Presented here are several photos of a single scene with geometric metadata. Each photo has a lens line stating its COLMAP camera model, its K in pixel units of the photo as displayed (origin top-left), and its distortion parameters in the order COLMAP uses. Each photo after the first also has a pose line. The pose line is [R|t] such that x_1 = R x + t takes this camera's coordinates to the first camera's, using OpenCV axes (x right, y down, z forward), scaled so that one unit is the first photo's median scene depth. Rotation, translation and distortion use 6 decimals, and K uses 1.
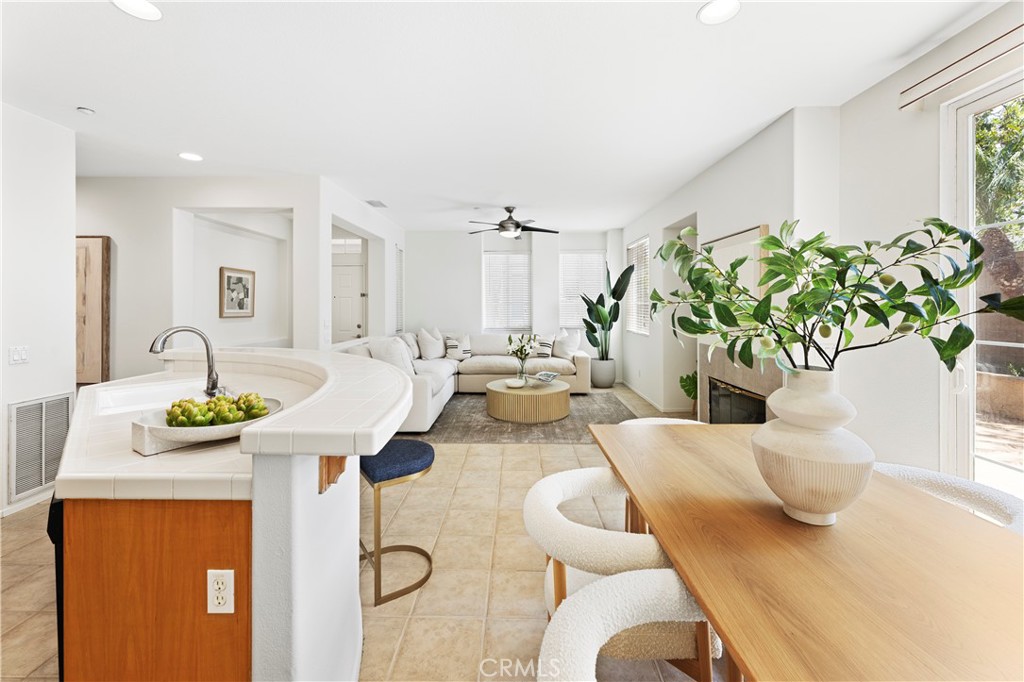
lens RADIAL K [[420.9, 0, 509.1], [0, 420.9, 308.9], [0, 0, 1]] dist [-0.000127, -0.000101]
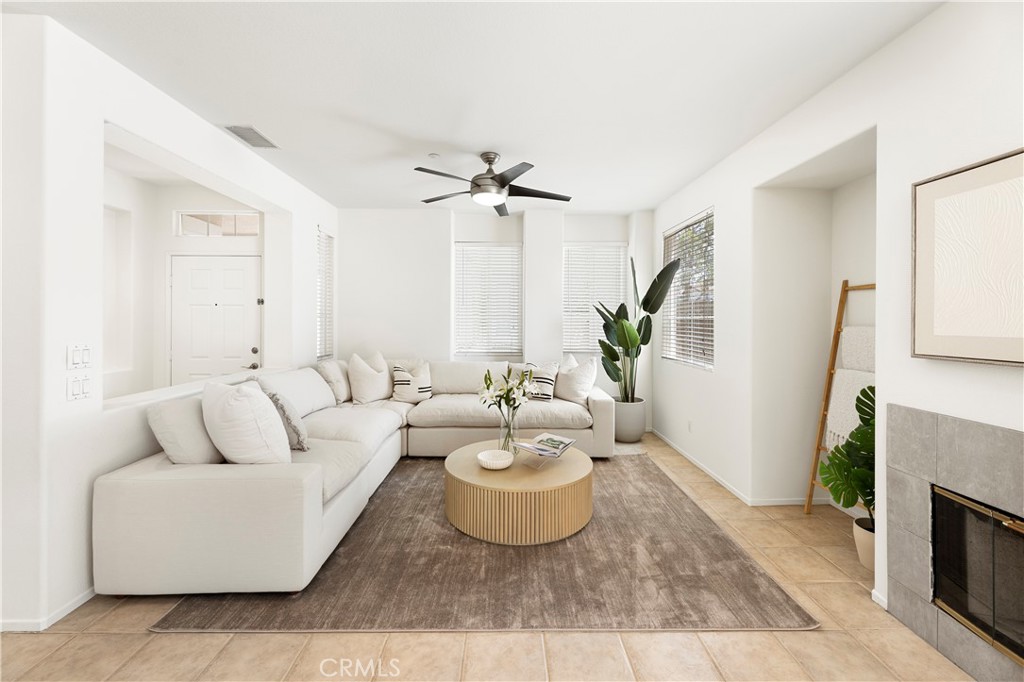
lens RADIAL K [[415.1, 0, 510.0], [0, 415.1, 325.5], [0, 0, 1]] dist [0.000171, 0.000209]
pose [[0.999447, 0.006281, 0.032654, 0.012043], [-0.006482, 0.999961, 0.006057, -0.003491], [-0.032614, -0.006265, 0.999448, 0.382732]]
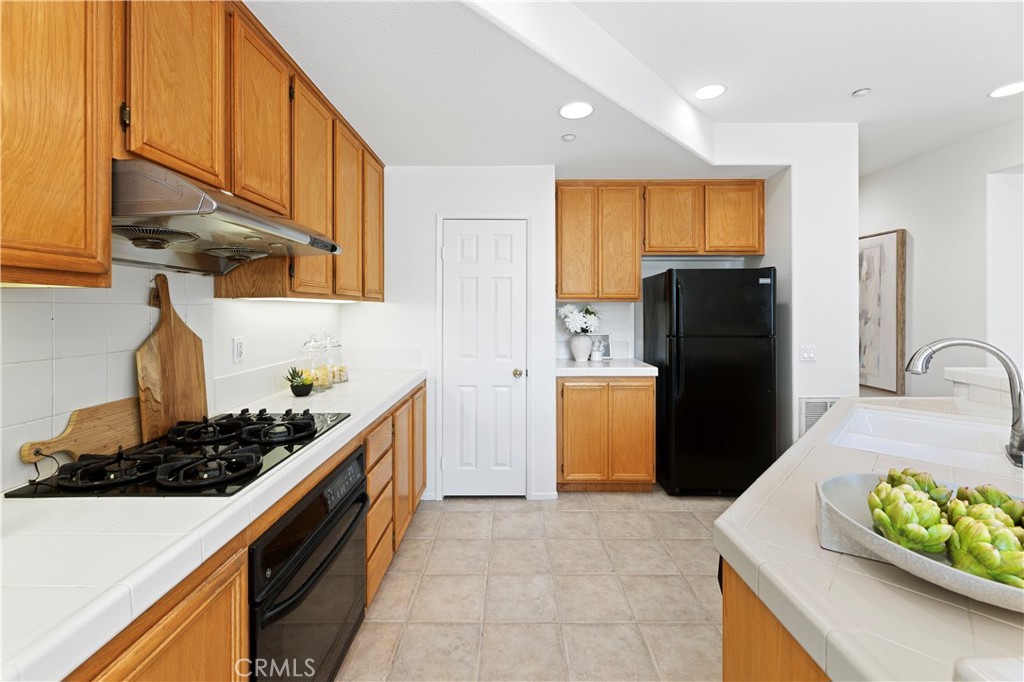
lens RADIAL K [[420.9, 0, 509.1], [0, 420.9, 308.9], [0, 0, 1]] dist [-0.000127, -0.000101]
pose [[0.014496, 0.000690, -0.999895, -0.049185], [-0.003406, 0.999994, 0.000641, -0.000595], [0.999889, 0.003396, 0.014498, 0.104281]]
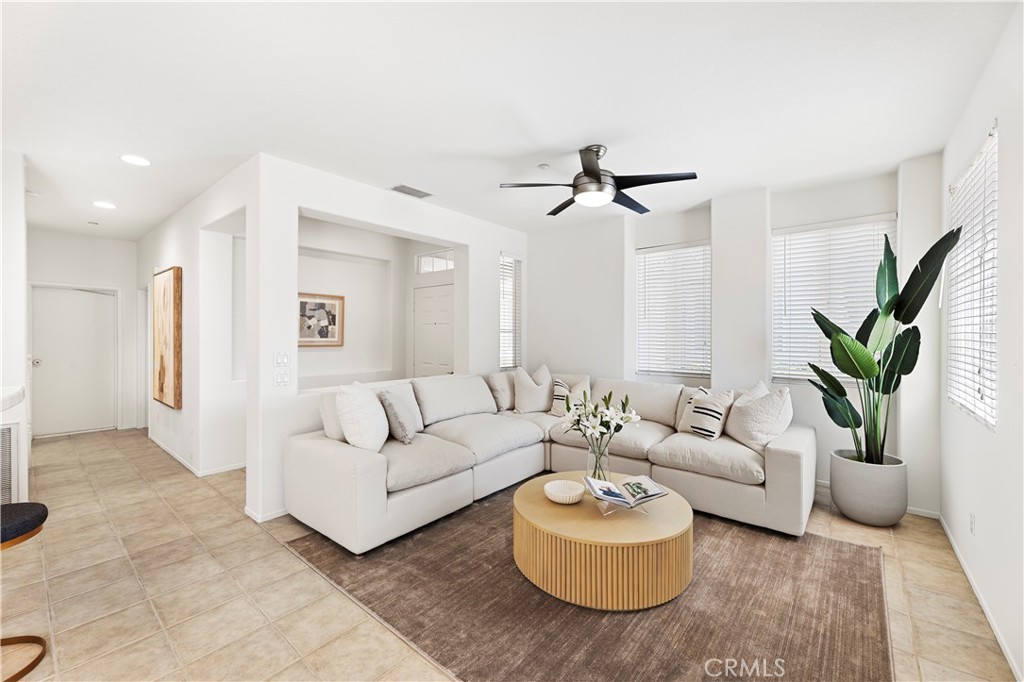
lens RADIAL K [[409.5, 0, 512.0], [0, 409.5, 341.0], [0, 0, 1]] dist [-0.000377, 0.000100]
pose [[0.784505, 0.013908, -0.619967, 0.222233], [-0.007478, 0.999888, 0.012967, -0.005932], [0.620078, -0.005537, 0.784521, 0.494863]]
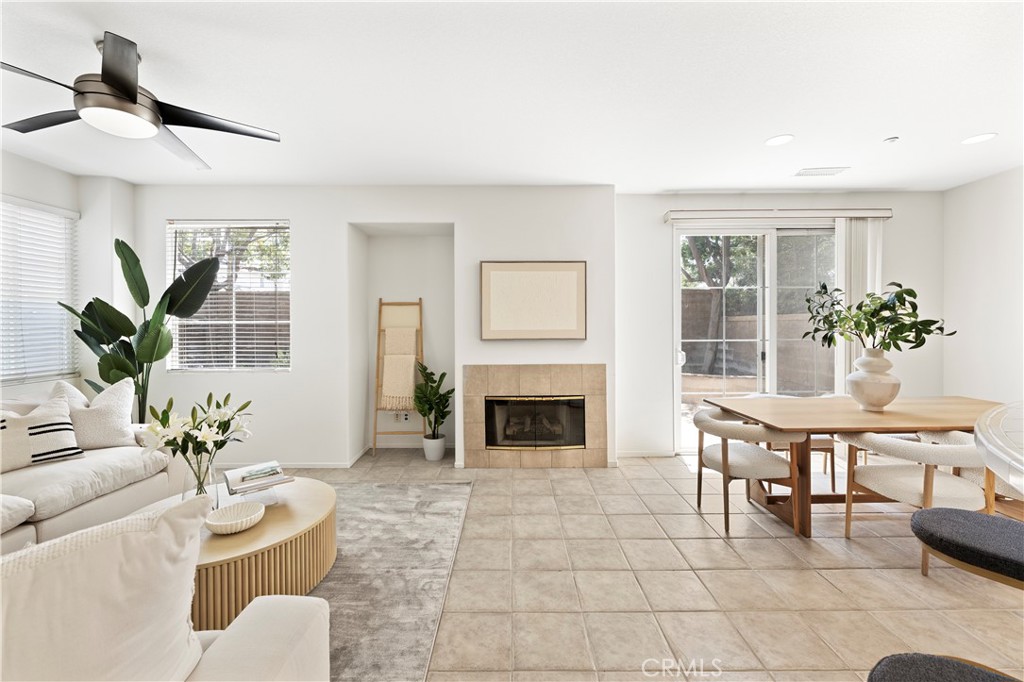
lens RADIAL K [[415.1, 0, 510.0], [0, 415.1, 325.5], [0, 0, 1]] dist [0.000171, 0.000209]
pose [[-0.017696, -0.001350, 0.999843, -0.330611], [0.011681, 0.999931, 0.001556, -0.005151], [-0.999775, 0.011707, -0.017679, 0.628754]]
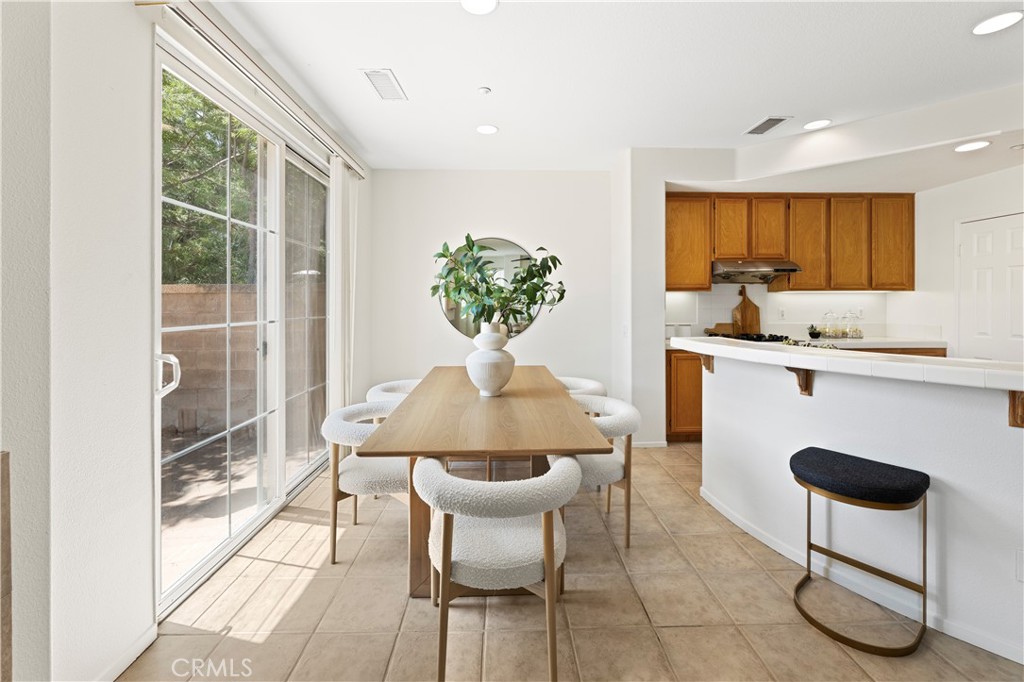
lens RADIAL K [[418.2, 0, 509.6], [0, 418.2, 305.1], [0, 0, 1]] dist [0.000579, -0.000088]
pose [[-0.999235, 0.004245, -0.038888, 0.141065], [0.003950, 0.999963, 0.007655, 0.007732], [0.038919, 0.007496, -0.999214, 0.615399]]
